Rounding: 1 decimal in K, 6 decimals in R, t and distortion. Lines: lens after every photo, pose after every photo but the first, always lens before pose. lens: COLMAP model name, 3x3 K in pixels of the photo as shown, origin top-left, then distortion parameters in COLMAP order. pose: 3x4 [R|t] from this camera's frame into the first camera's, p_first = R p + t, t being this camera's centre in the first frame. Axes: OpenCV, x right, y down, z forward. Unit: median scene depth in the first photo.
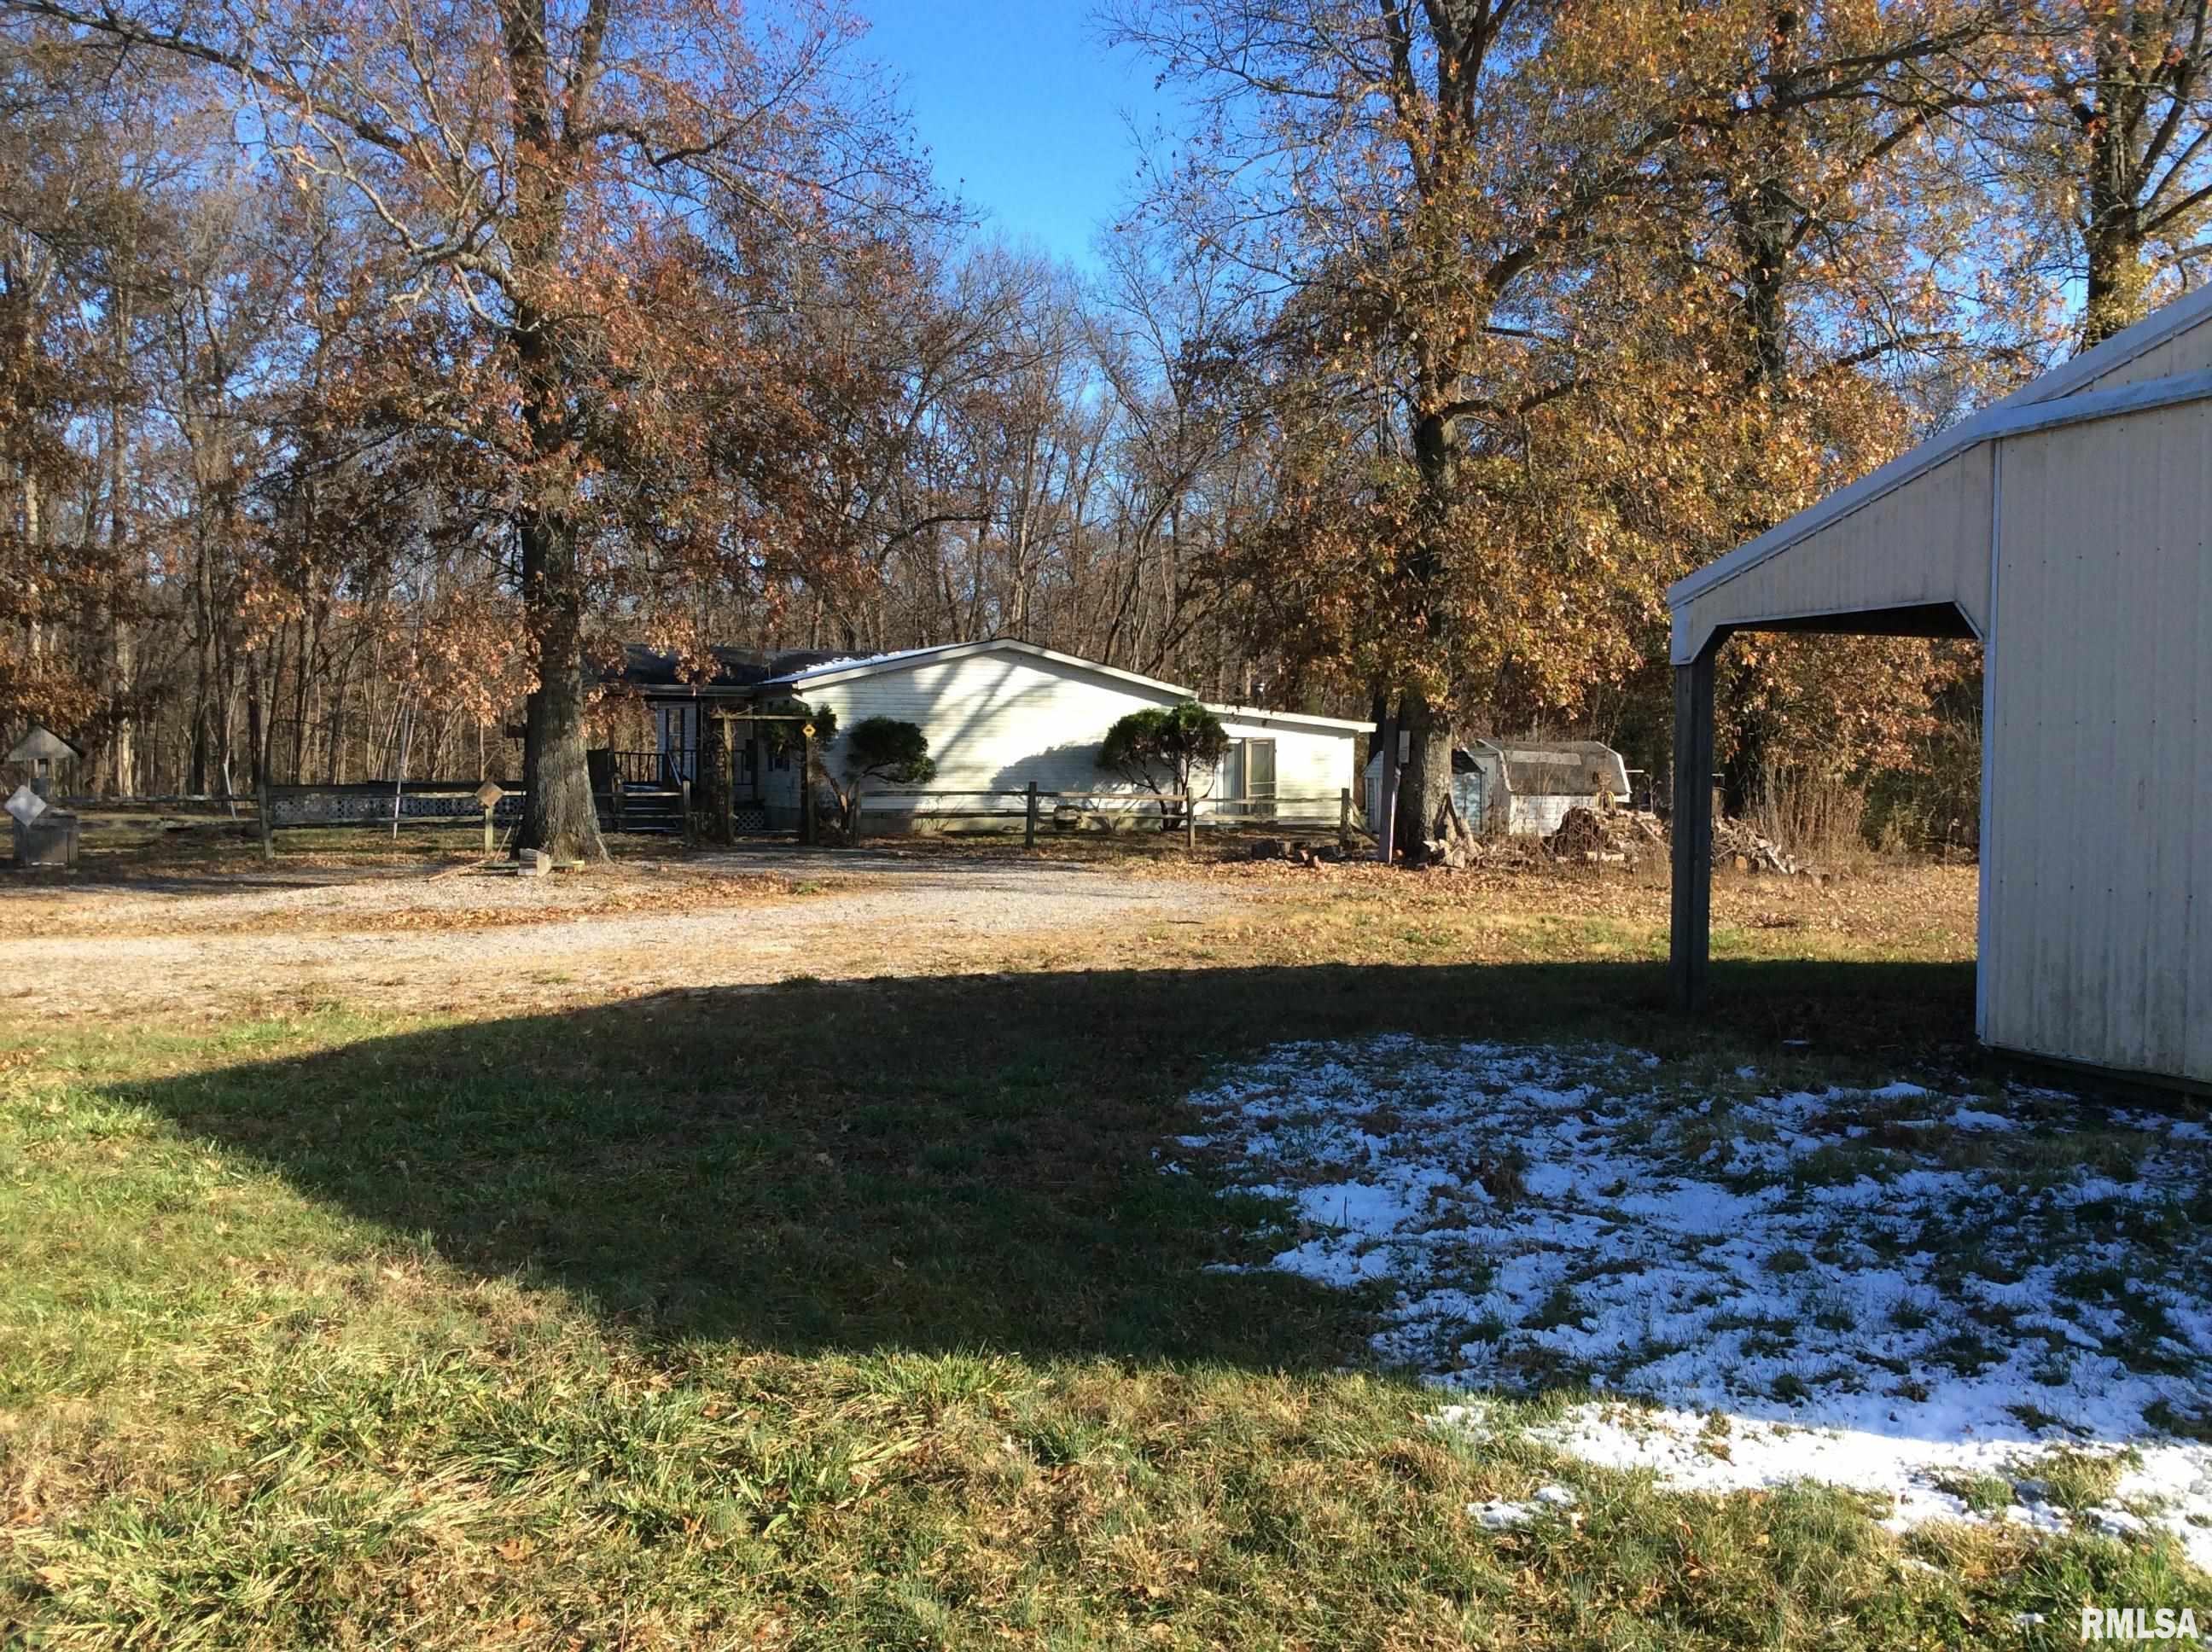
lens RADIAL K [[2037.3, 0, 1147.9], [0, 2037.3, 838.2], [0, 0, 1]] dist [0.092939, -0.150165]
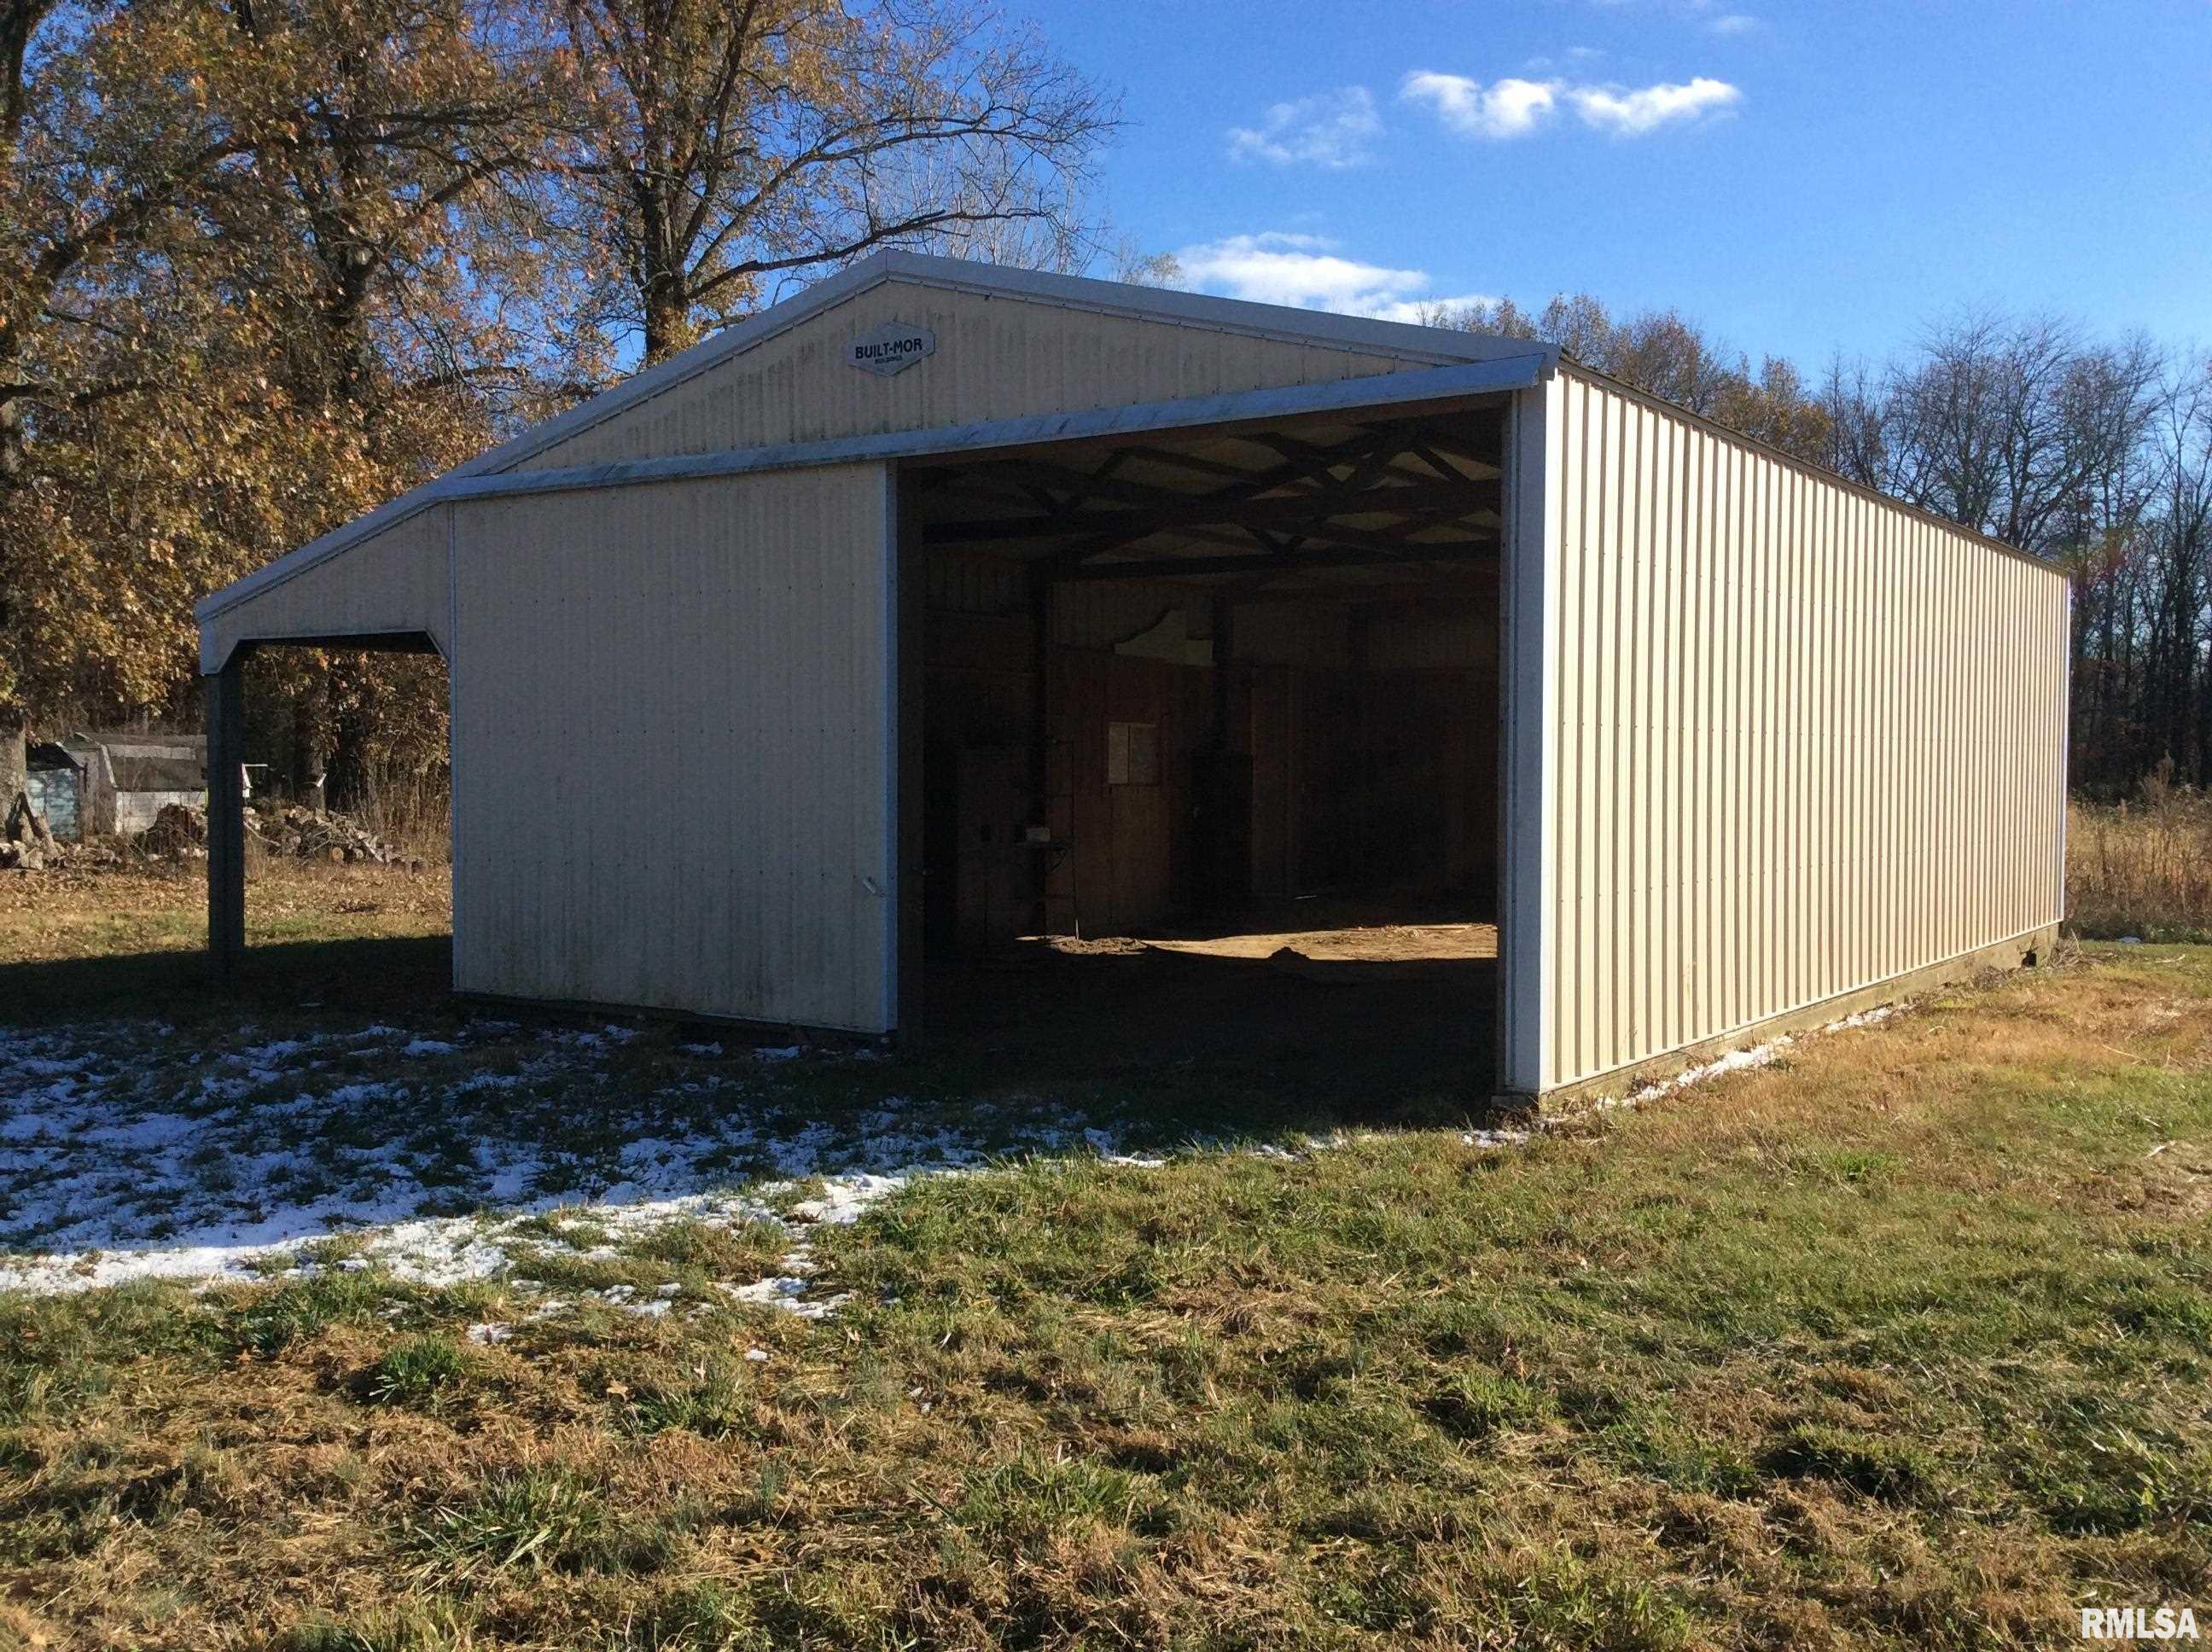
lens RADIAL K [[2037.3, 0, 1147.9], [0, 2037.3, 838.2], [0, 0, 1]] dist [0.092939, -0.150165]
pose [[0.810831, -0.030025, 0.584509, 0.009976], [0.027363, 0.999536, 0.013386, 0.001315], [-0.584640, 0.005141, 0.811277, -0.103792]]
